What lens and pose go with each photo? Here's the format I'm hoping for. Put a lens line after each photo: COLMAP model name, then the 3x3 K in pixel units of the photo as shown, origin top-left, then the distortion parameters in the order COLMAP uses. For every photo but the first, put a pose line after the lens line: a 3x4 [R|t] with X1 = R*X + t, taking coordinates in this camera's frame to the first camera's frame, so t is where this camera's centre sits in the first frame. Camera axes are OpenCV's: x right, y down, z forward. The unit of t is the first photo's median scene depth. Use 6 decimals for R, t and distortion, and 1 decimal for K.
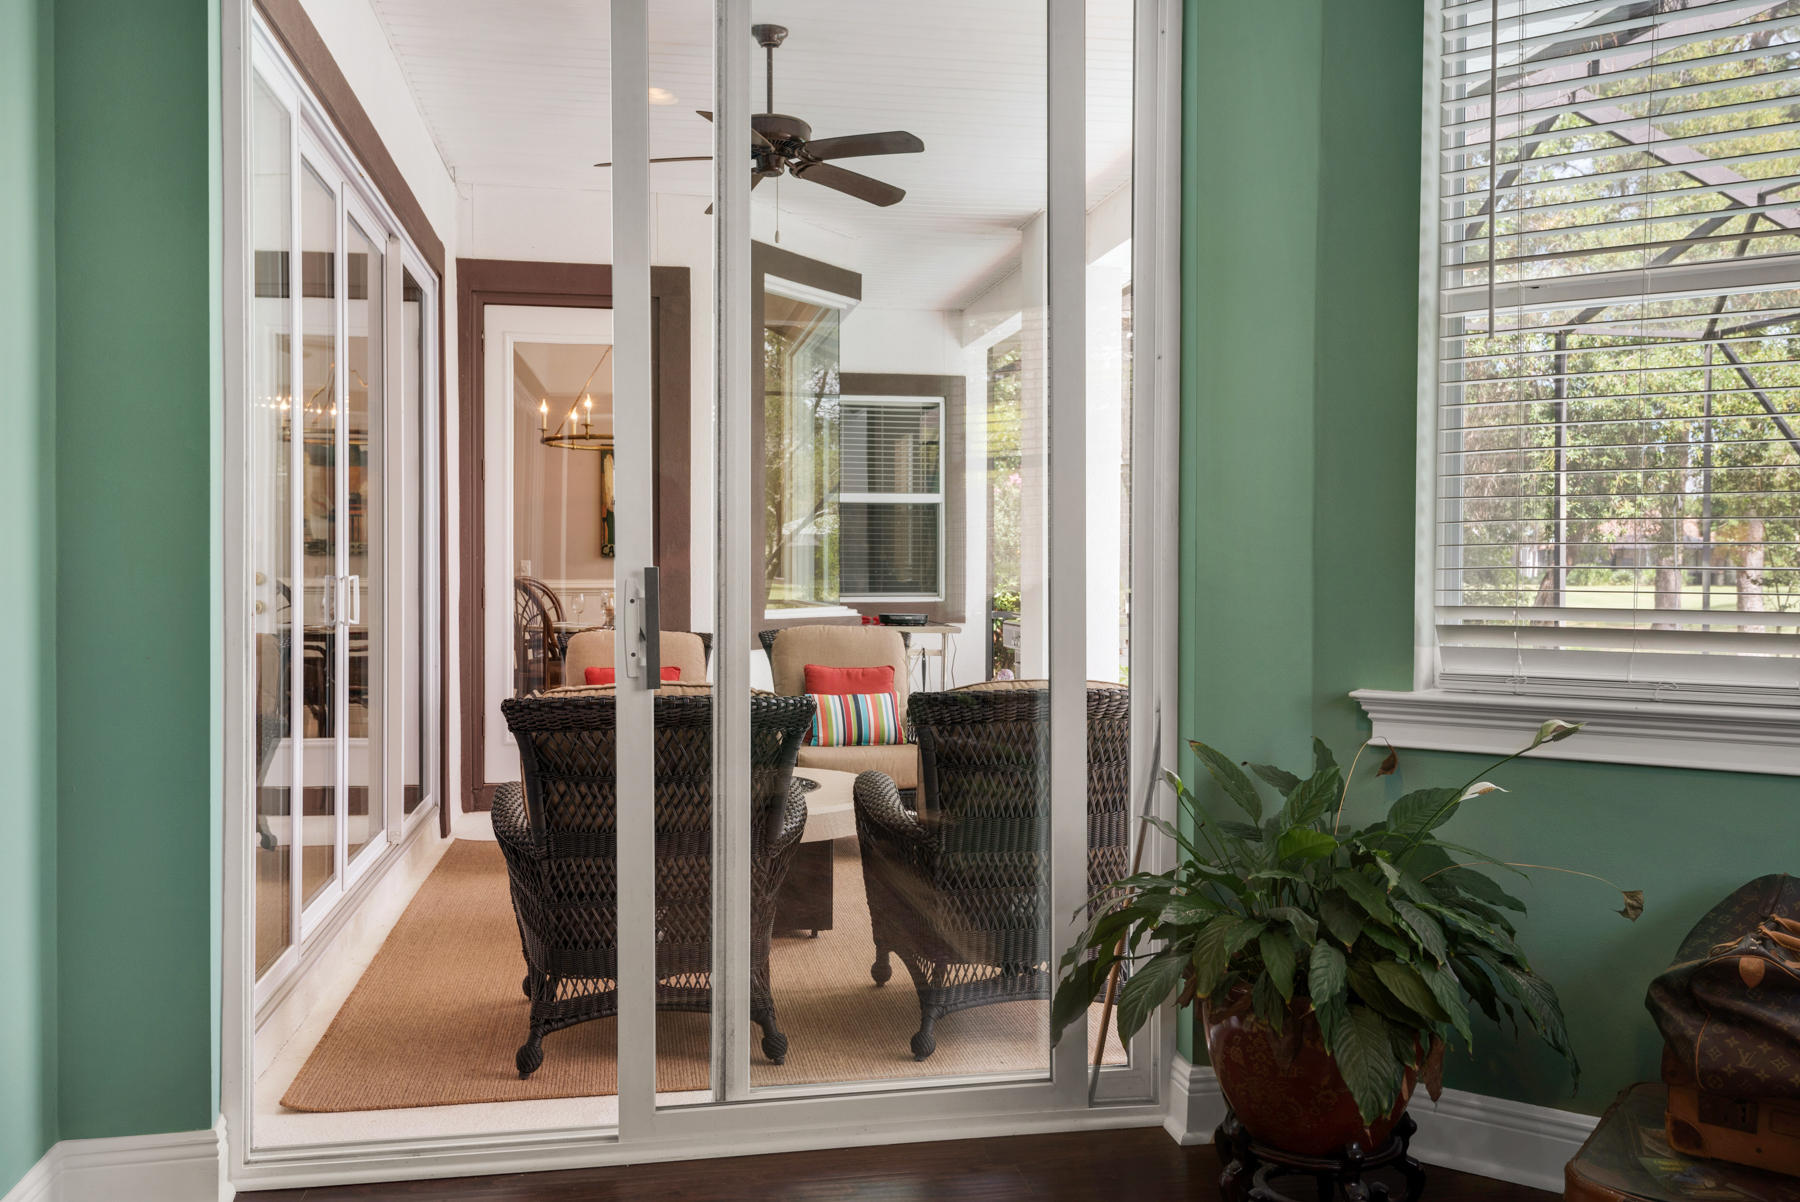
lens RADIAL K [[1500.5, 0, 900.0], [0, 1500.5, 601.0], [0, 0, 1]] dist [0.003395, 0.001358]
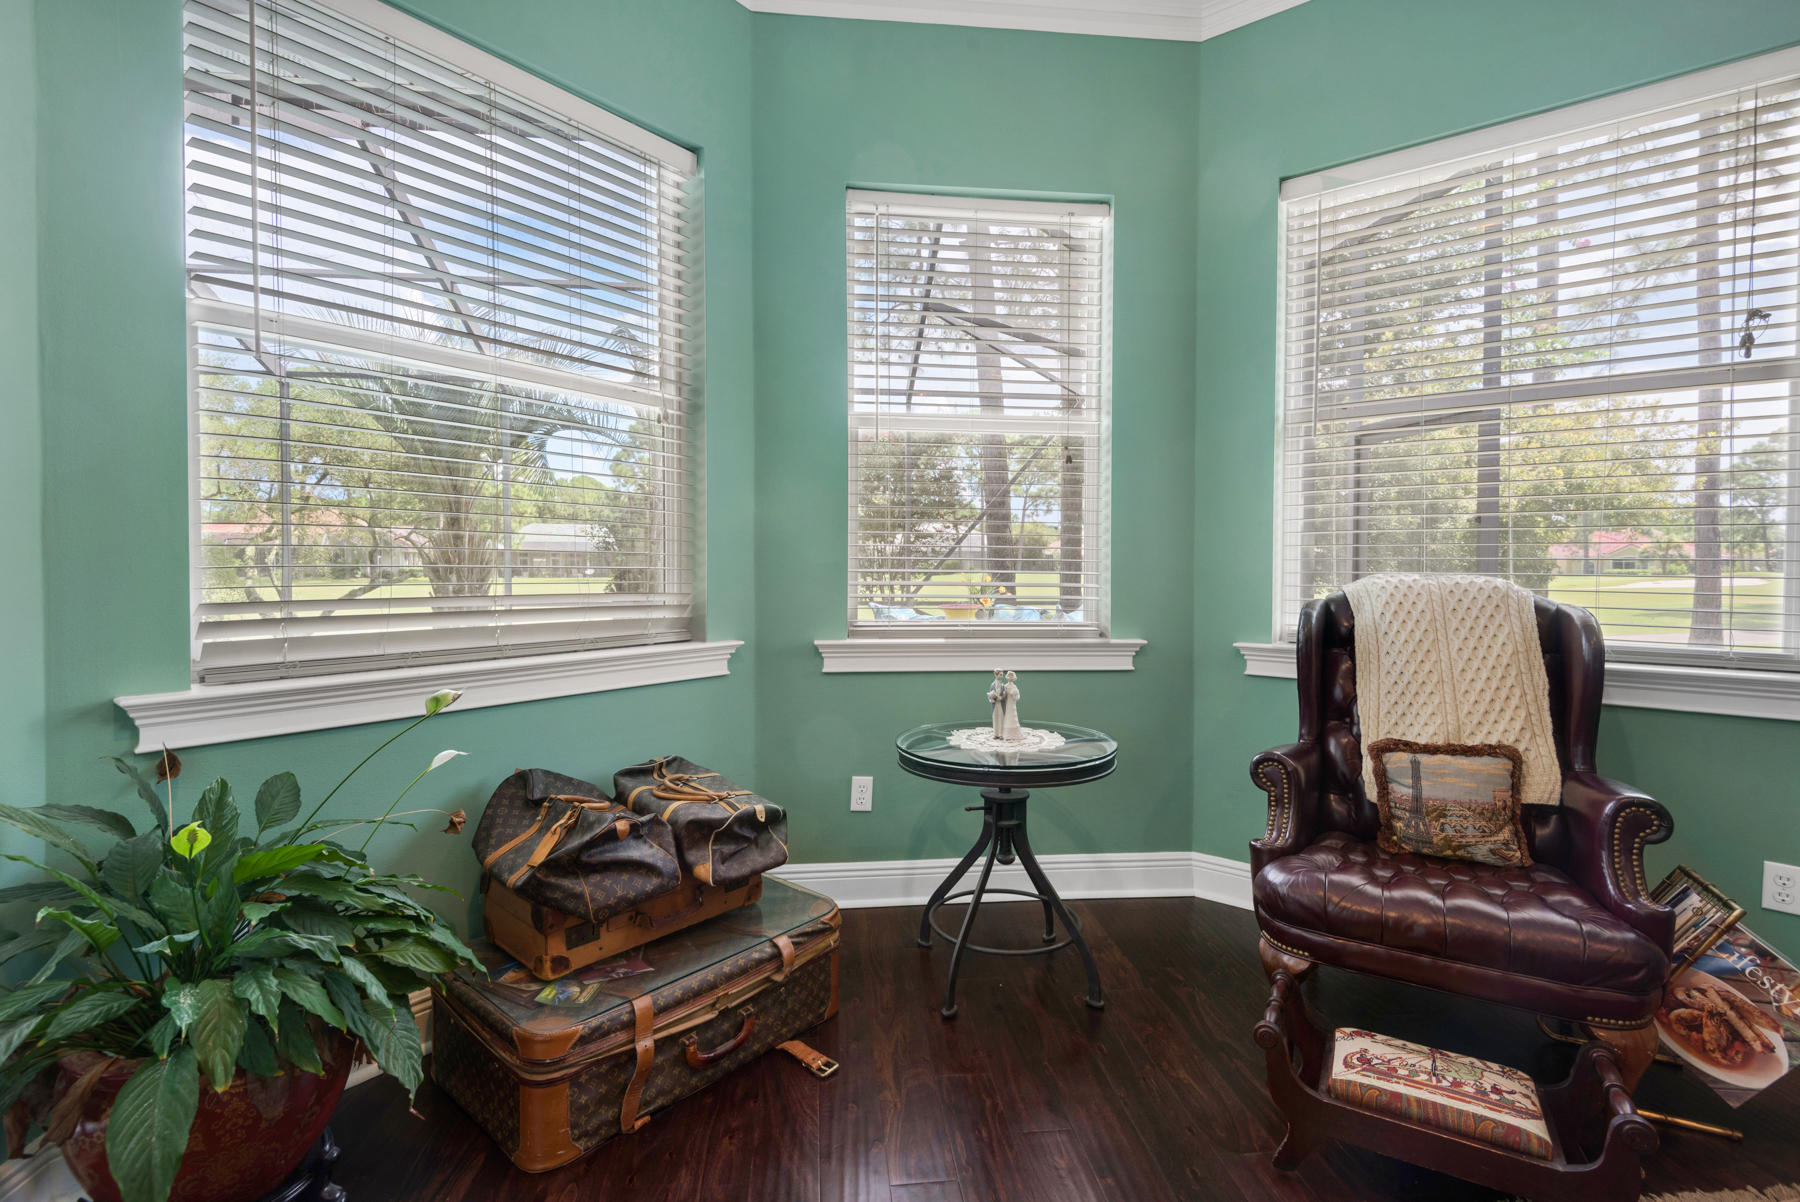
lens RADIAL K [[833.8, 0, 904.1], [0, 833.8, 575.2], [0, 0, 1]] dist [0.011234, -0.003954]
pose [[0.075005, -0.017630, 0.997027, -0.183592], [0.028399, 0.999476, 0.015537, -0.011688], [-0.996779, 0.027149, 0.075466, 0.479133]]
